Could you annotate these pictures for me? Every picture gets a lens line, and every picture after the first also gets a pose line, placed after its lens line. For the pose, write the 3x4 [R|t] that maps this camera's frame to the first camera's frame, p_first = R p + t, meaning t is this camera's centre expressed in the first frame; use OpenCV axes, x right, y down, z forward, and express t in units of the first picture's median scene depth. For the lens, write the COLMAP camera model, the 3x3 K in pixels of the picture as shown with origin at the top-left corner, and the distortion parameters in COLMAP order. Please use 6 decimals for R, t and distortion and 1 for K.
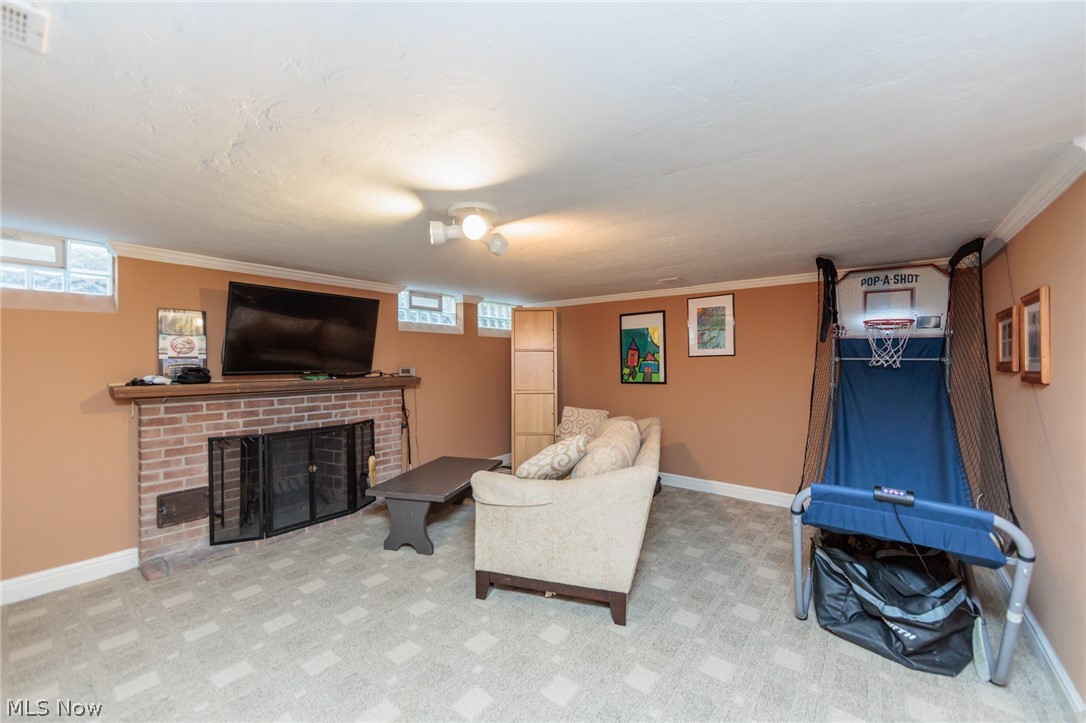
lens RADIAL K [[428.6, 0, 542.2], [0, 428.6, 358.8], [0, 0, 1]] dist [-0.006063, 0.000829]
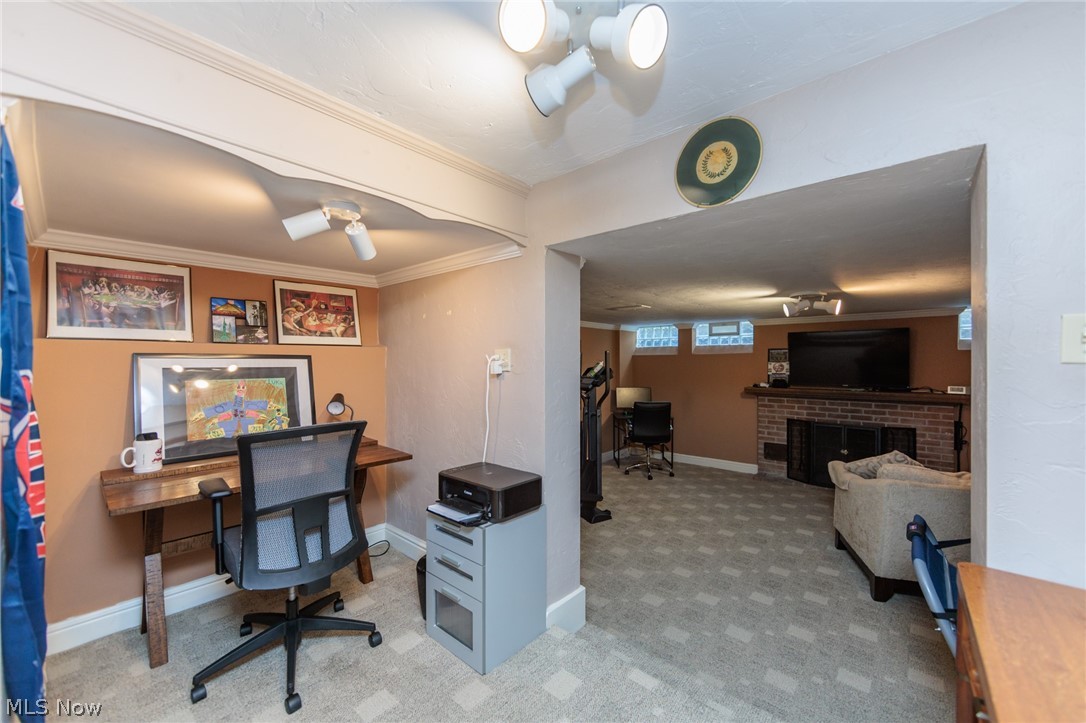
lens RADIAL K [[428.6, 0, 542.5], [0, 428.6, 363.7], [0, 0, 1]] dist [-0.006063, 0.000829]
pose [[-0.055862, 0.010263, -0.998386, 1.084813], [0.007446, 0.999924, 0.009862, -0.072420], [0.998411, -0.006883, -0.055934, 0.063704]]
